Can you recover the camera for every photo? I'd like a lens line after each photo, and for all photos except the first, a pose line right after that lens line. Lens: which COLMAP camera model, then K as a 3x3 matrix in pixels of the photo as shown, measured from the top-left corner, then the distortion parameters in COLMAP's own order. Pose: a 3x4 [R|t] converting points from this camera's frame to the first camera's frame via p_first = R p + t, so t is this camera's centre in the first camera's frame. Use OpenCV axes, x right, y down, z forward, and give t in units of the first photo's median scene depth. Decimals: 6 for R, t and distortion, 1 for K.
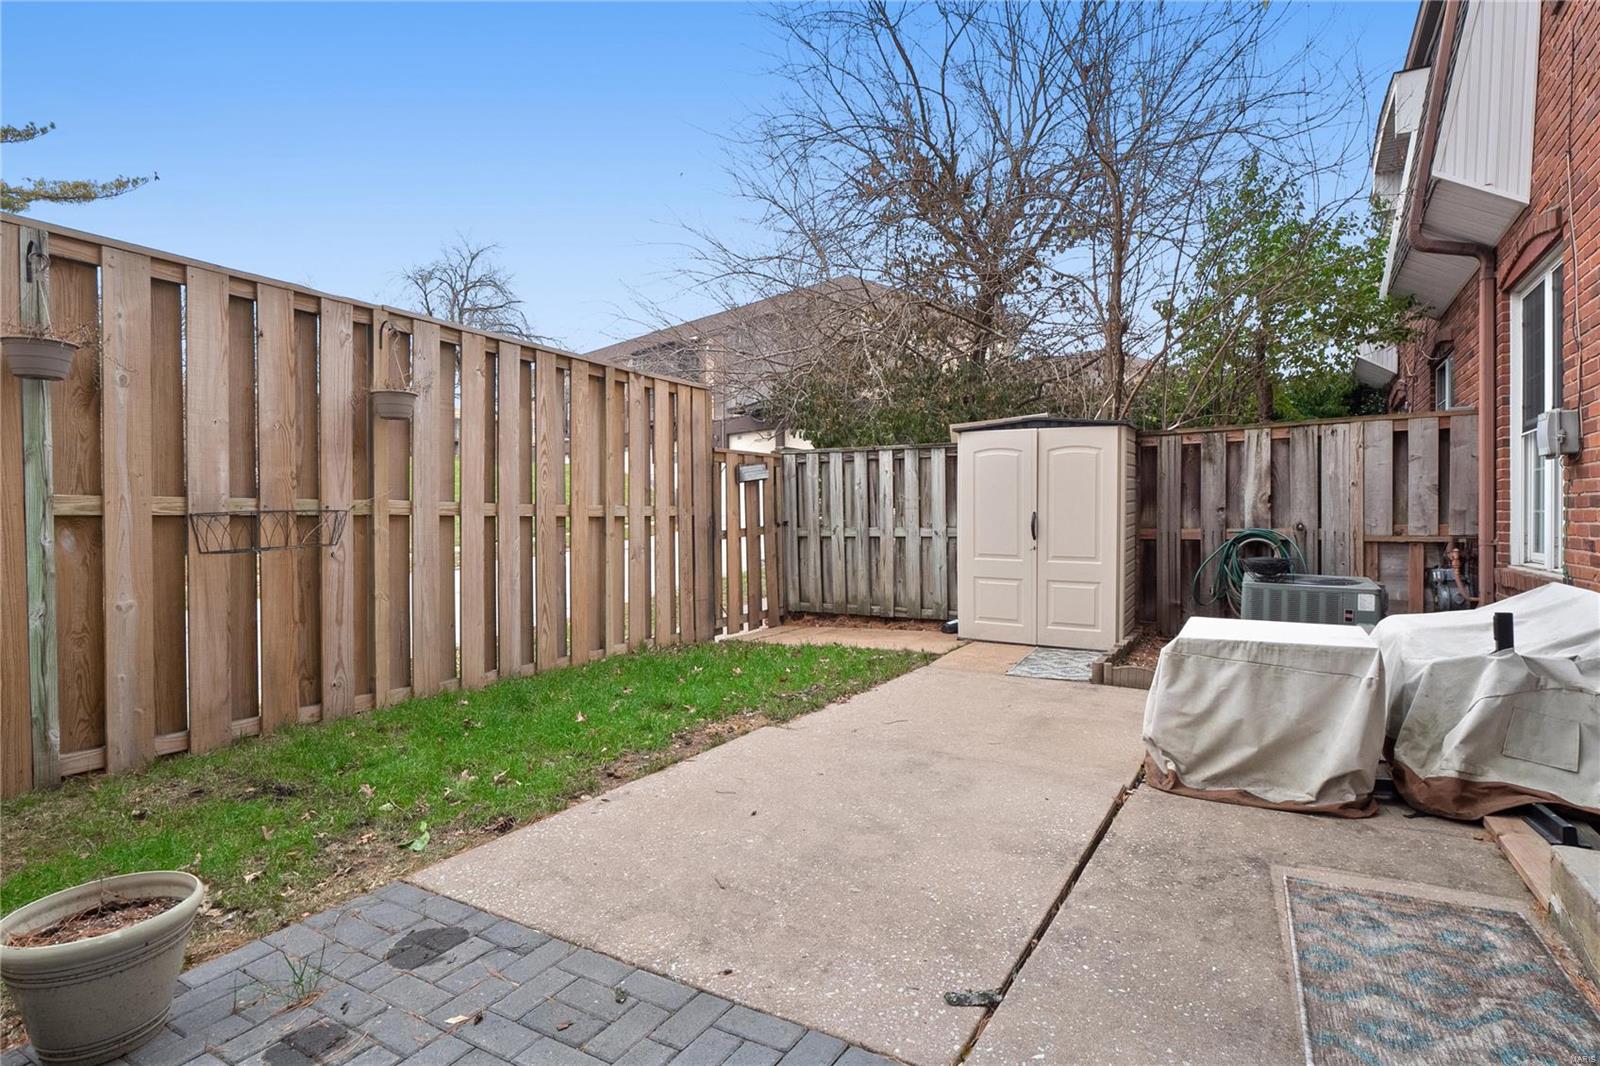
lens RADIAL K [[828.8, 0, 793.0], [0, 828.8, 524.5], [0, 0, 1]] dist [-0.001648, -0.001963]
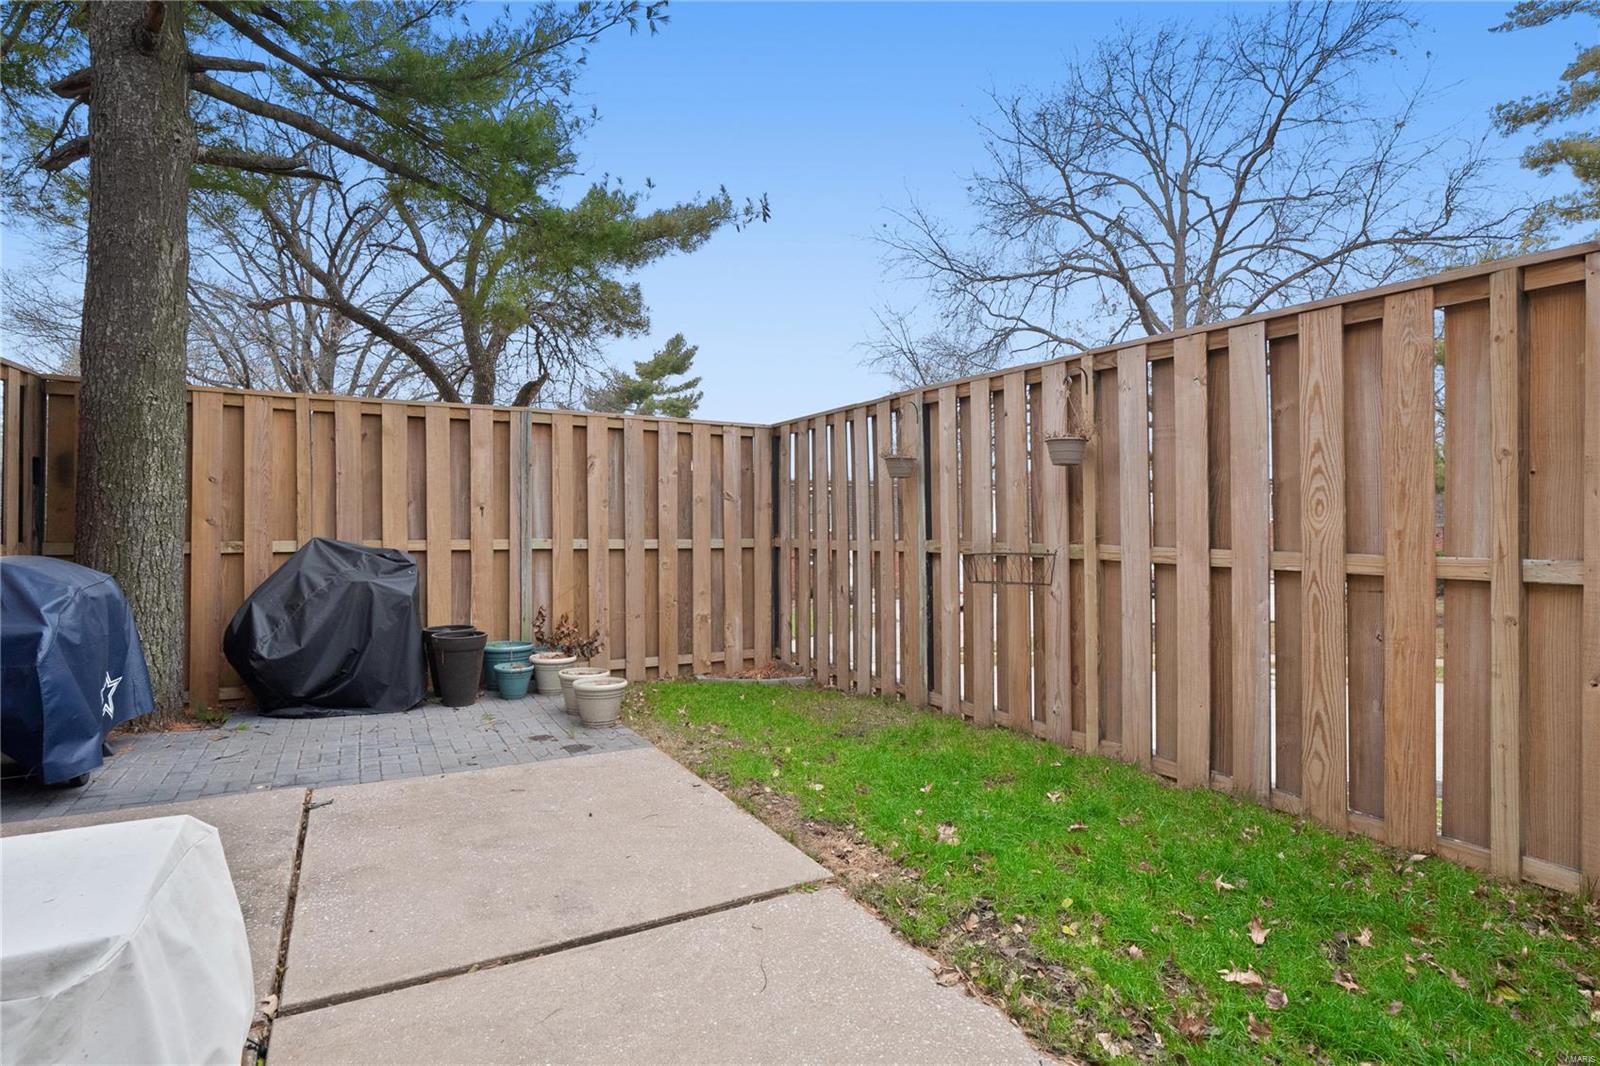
lens RADIAL K [[828.8, 0, 793.0], [0, 828.8, 524.5], [0, 0, 1]] dist [-0.001648, -0.001963]
pose [[-0.525586, 0.002317, -0.850737, 0.759400], [-0.005820, 0.999963, 0.006319, -0.081137], [0.850721, 0.008272, -0.525553, 1.726784]]
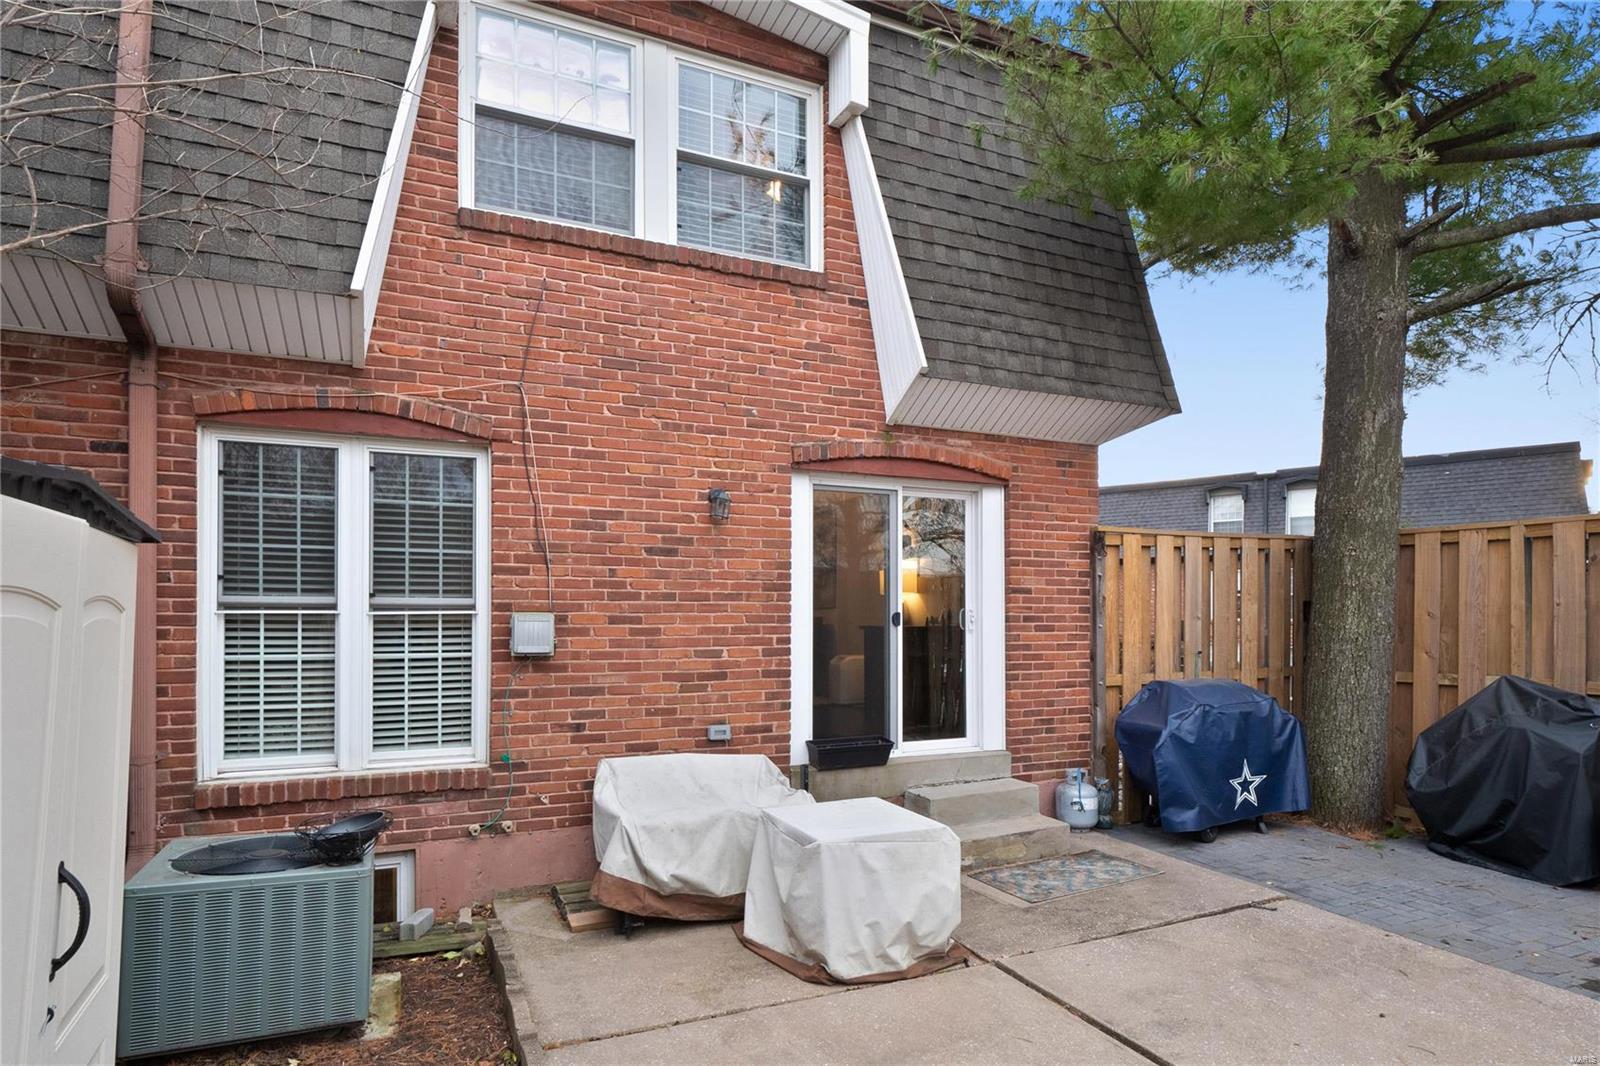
lens RADIAL K [[843.0, 0, 798.7], [0, 843.0, 617.8], [0, 0, 1]] dist [0.000843, 0.000443]
pose [[-0.818913, 0.002050, 0.573914, -0.051408], [0.005566, 0.999975, 0.004370, -0.171667], [-0.573890, 0.006773, -0.818904, 2.151620]]
